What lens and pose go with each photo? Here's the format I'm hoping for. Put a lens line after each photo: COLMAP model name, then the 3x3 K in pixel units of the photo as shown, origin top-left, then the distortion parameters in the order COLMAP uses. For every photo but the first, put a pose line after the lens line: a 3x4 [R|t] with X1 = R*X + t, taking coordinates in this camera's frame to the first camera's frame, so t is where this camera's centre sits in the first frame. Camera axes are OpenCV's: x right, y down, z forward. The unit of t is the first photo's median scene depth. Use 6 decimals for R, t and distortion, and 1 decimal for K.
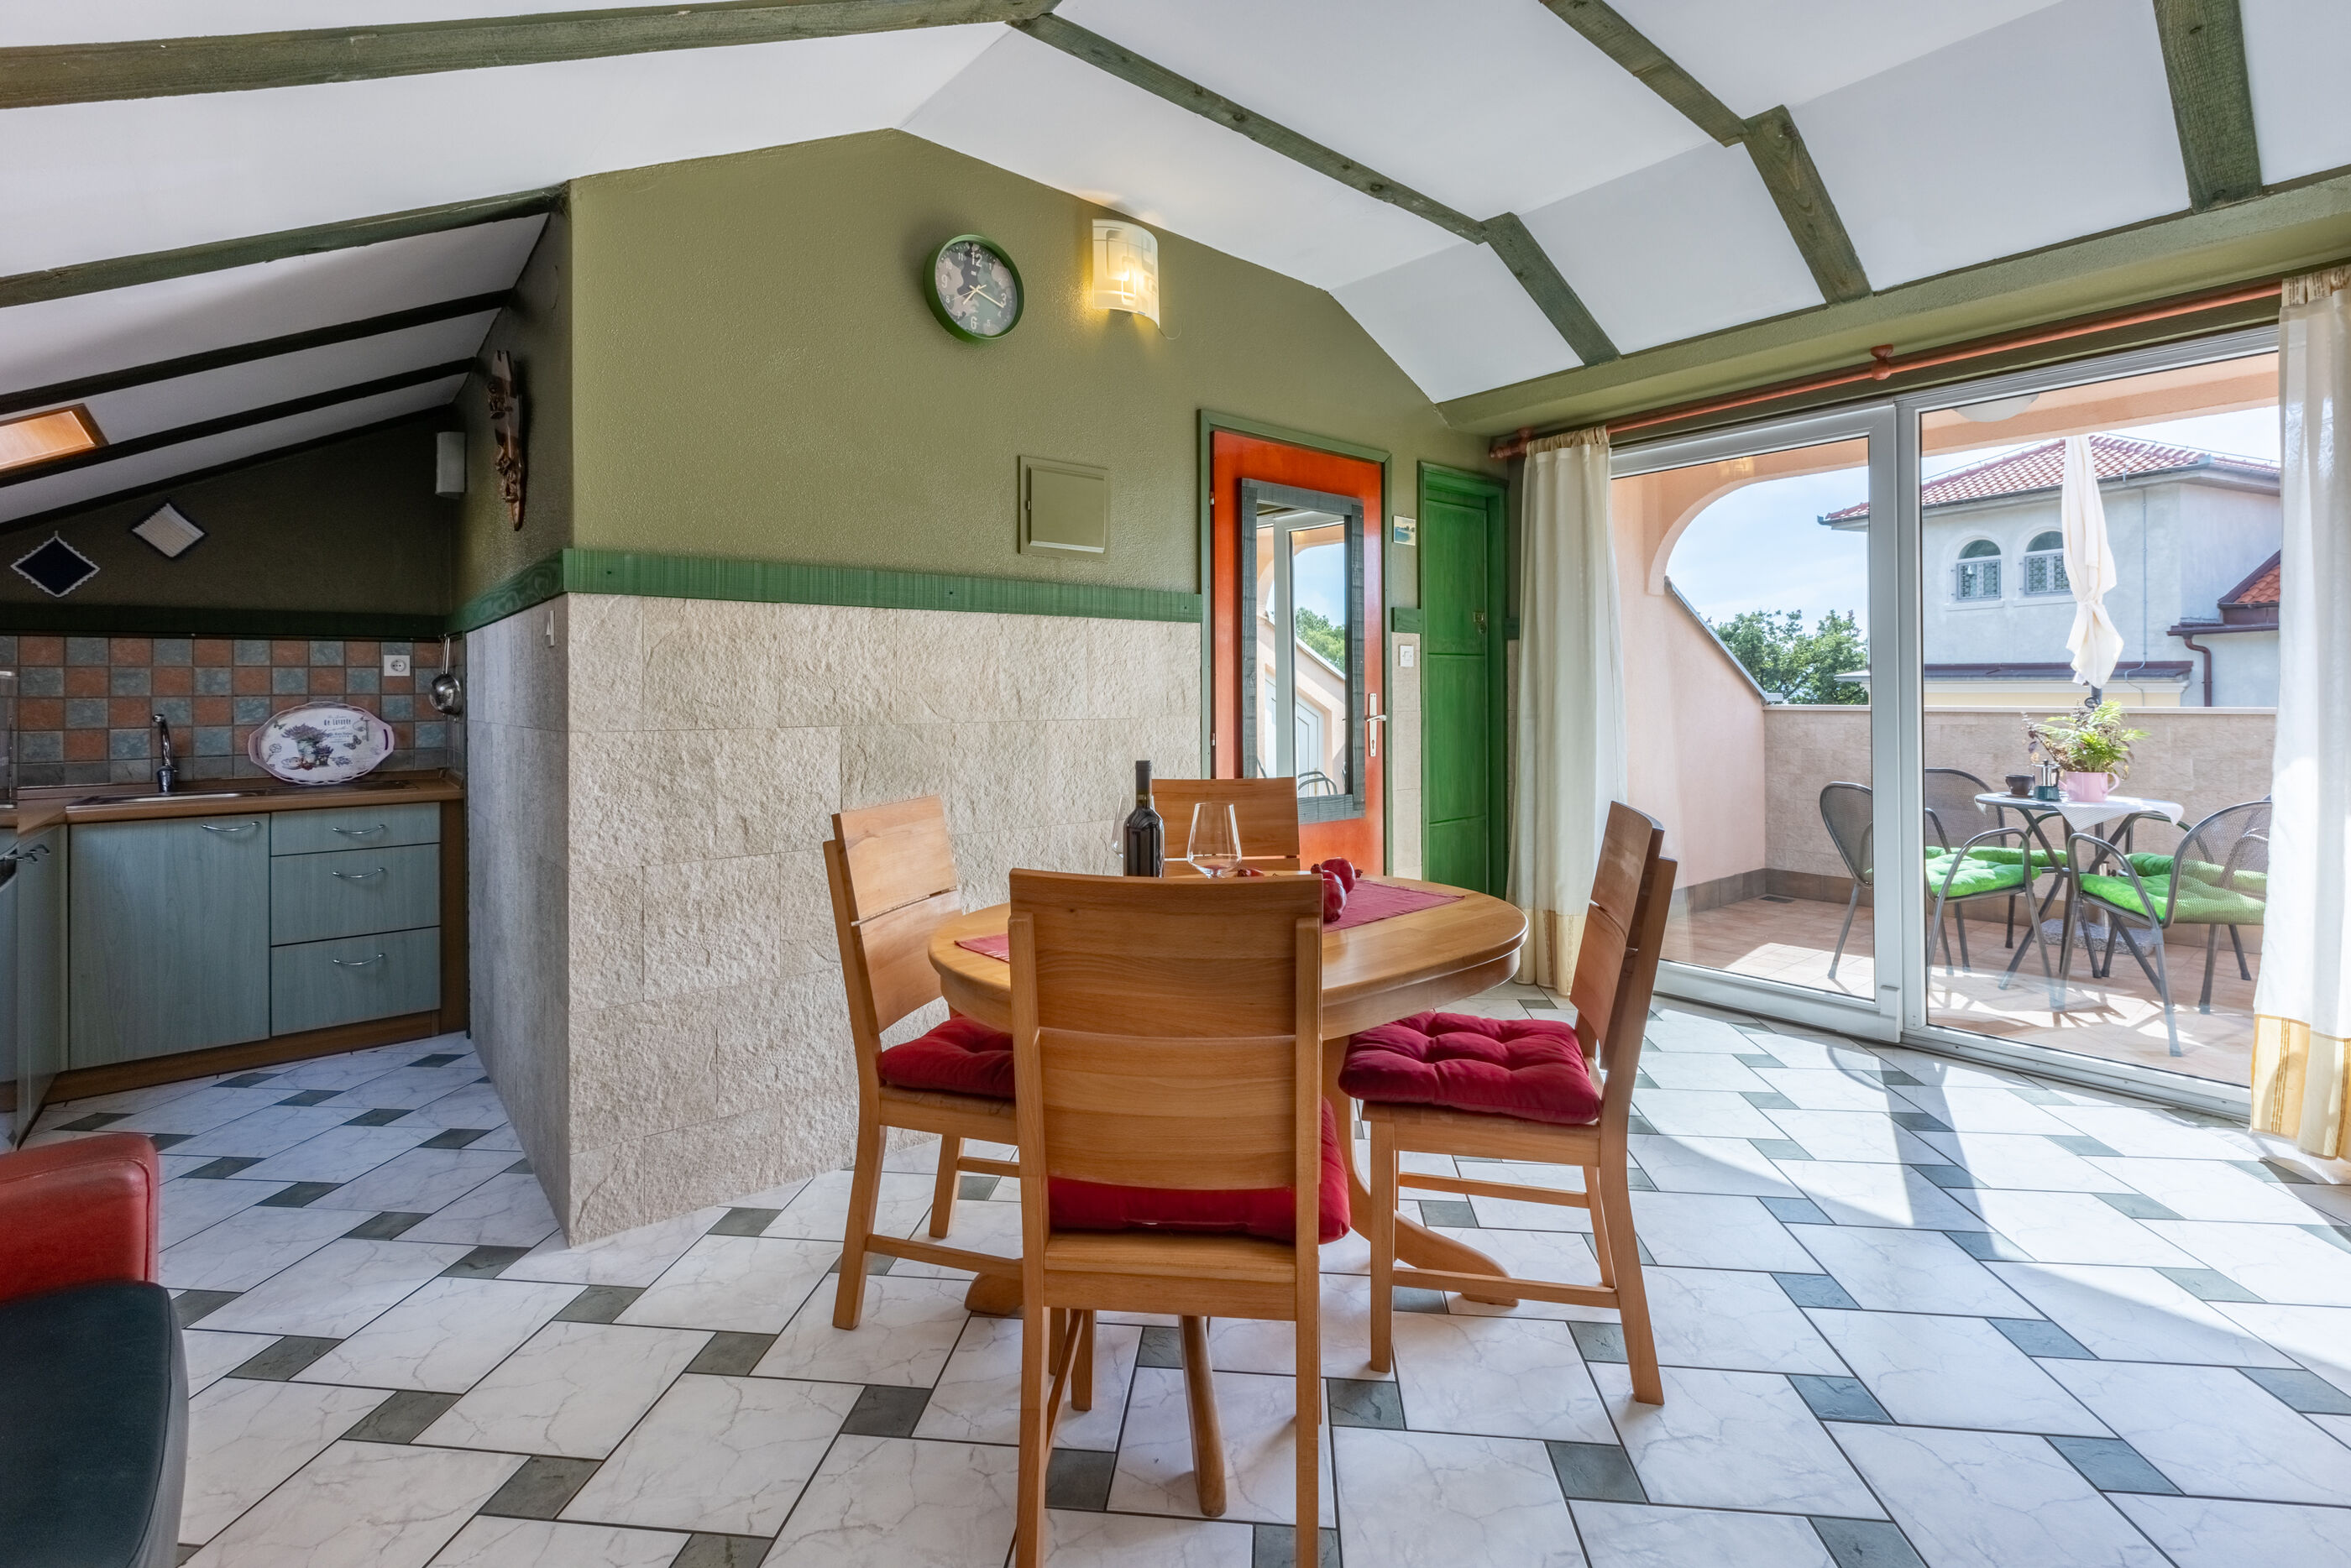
lens RADIAL K [[1070.5, 0, 1170.6], [0, 1070.5, 691.1], [0, 0, 1]] dist [-0.000334, 0.000231]
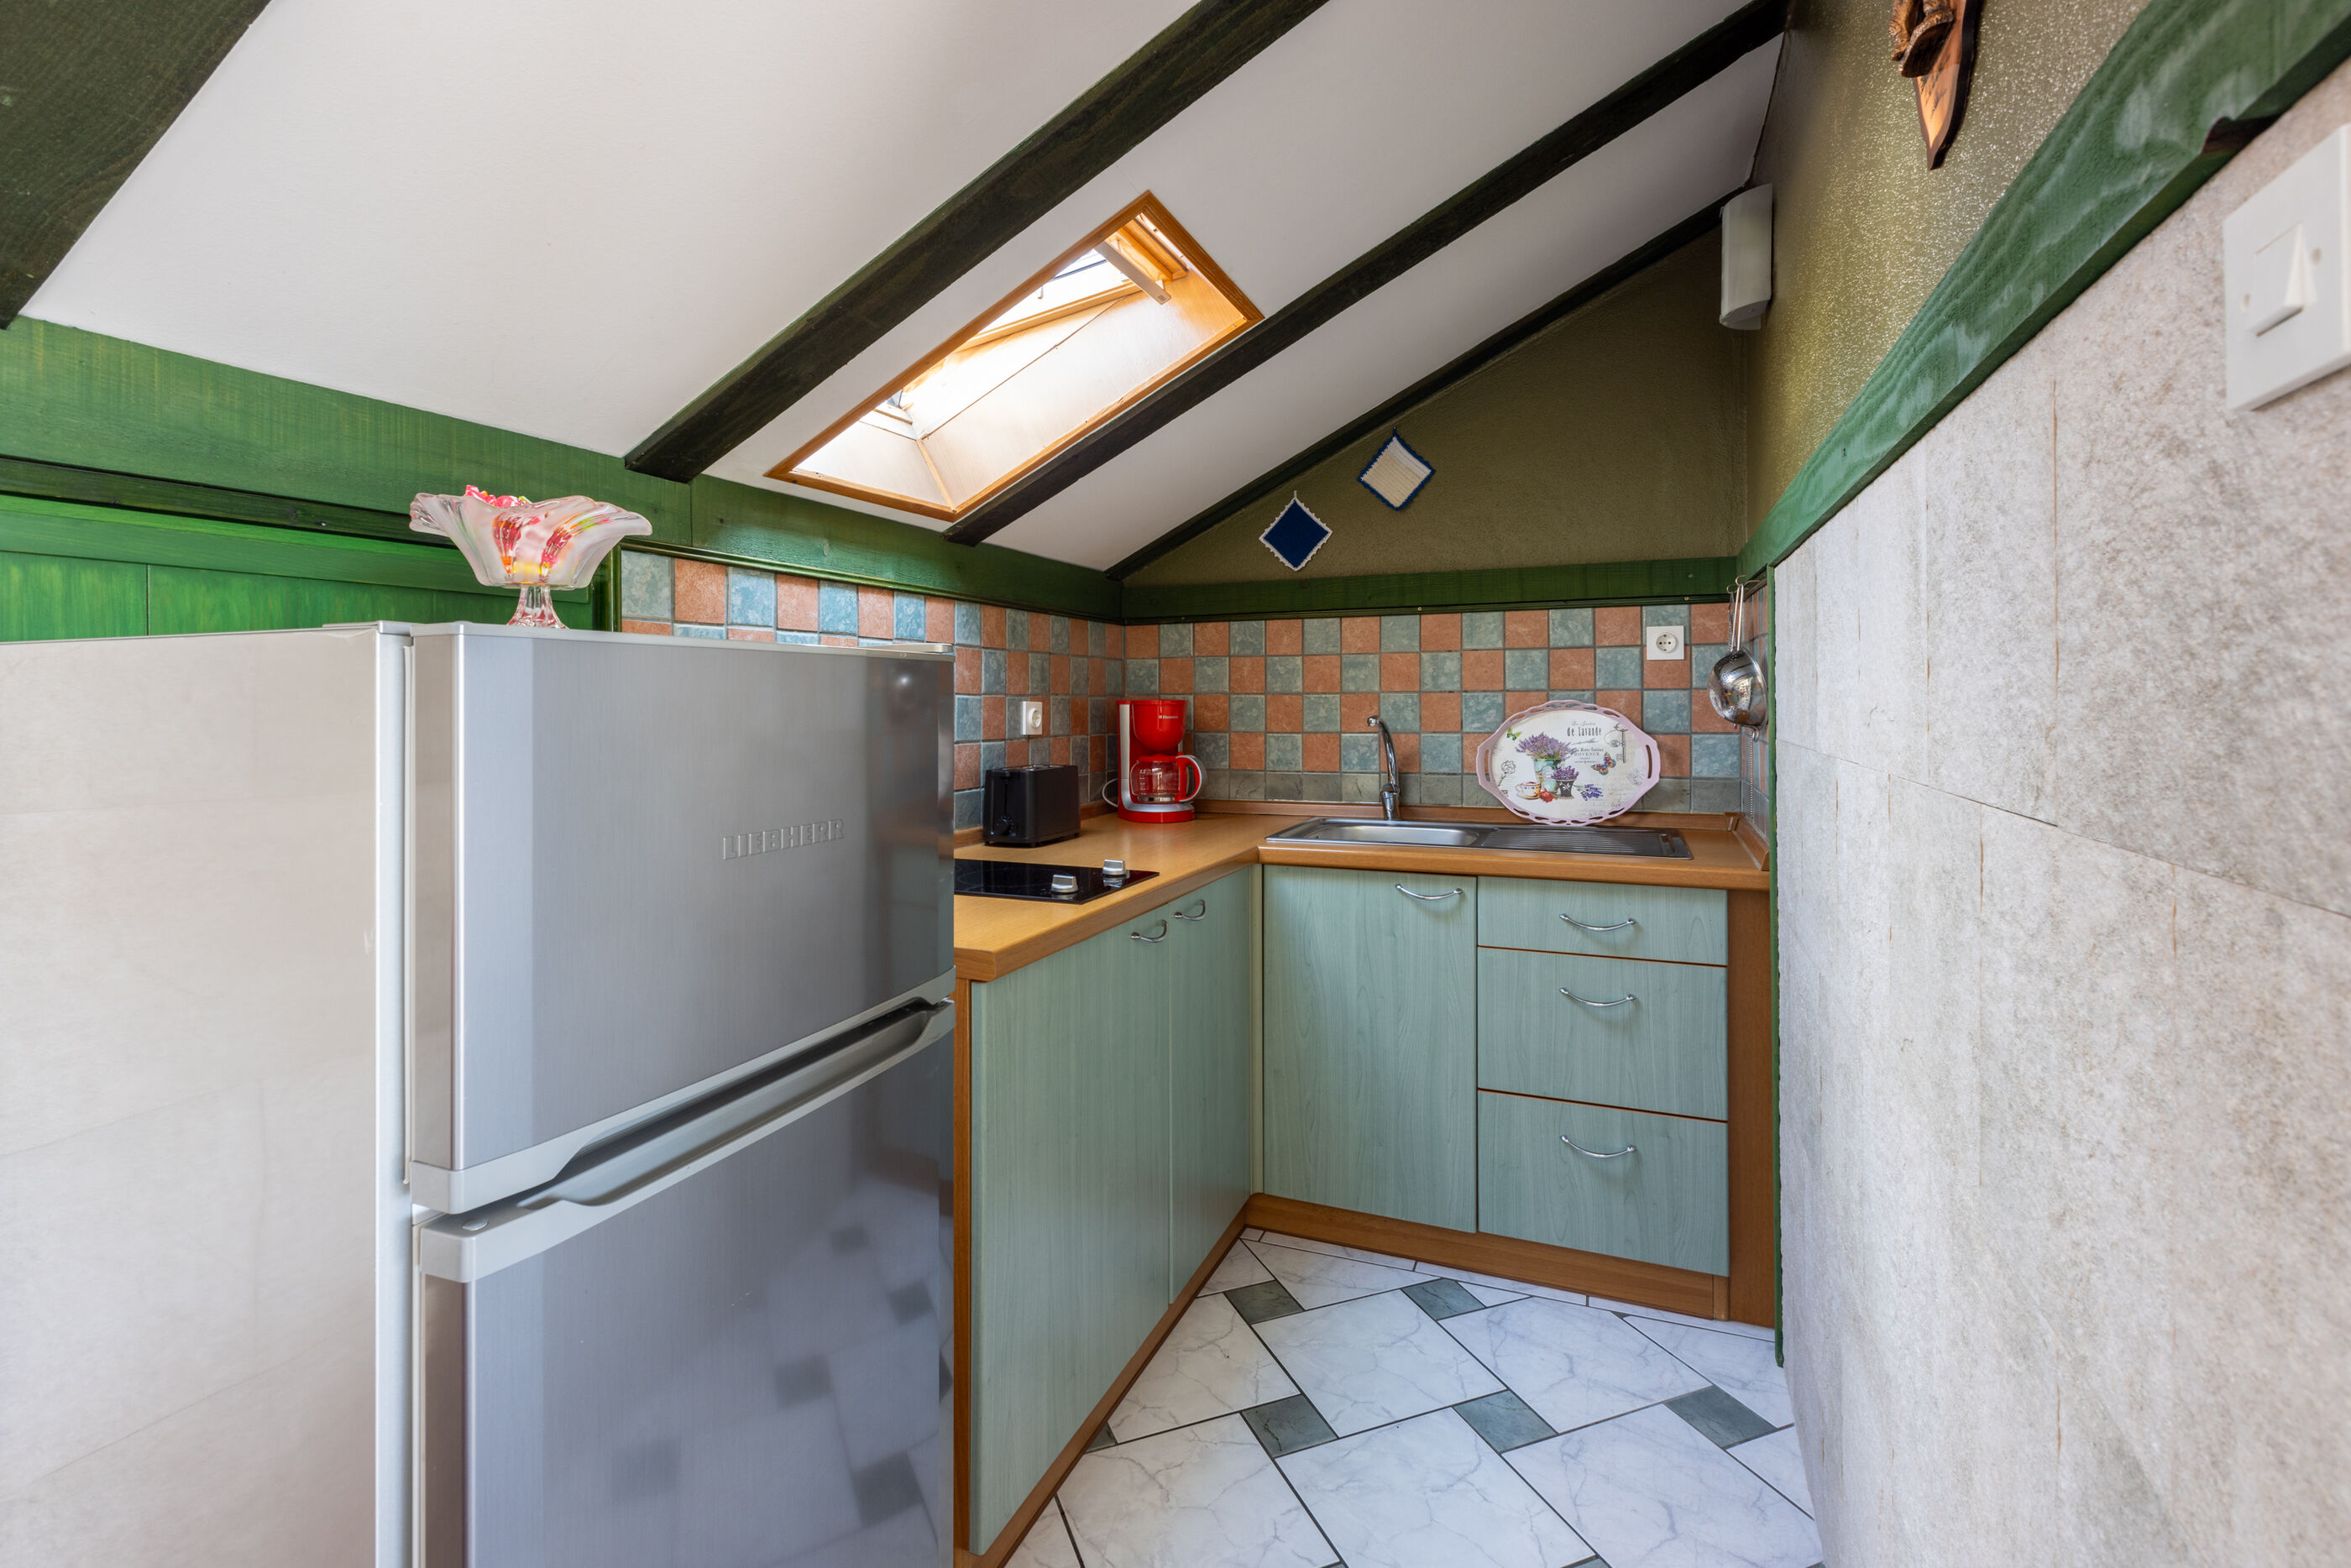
lens RADIAL K [[1070.5, 0, 1170.6], [0, 1070.5, 691.1], [0, 0, 1]] dist [-0.000334, 0.000231]
pose [[0.462752, 0.001463, -0.886486, -0.332894], [0.002765, 0.999991, 0.003094, 0.001485], [0.886483, -0.003883, 0.462744, 0.500098]]
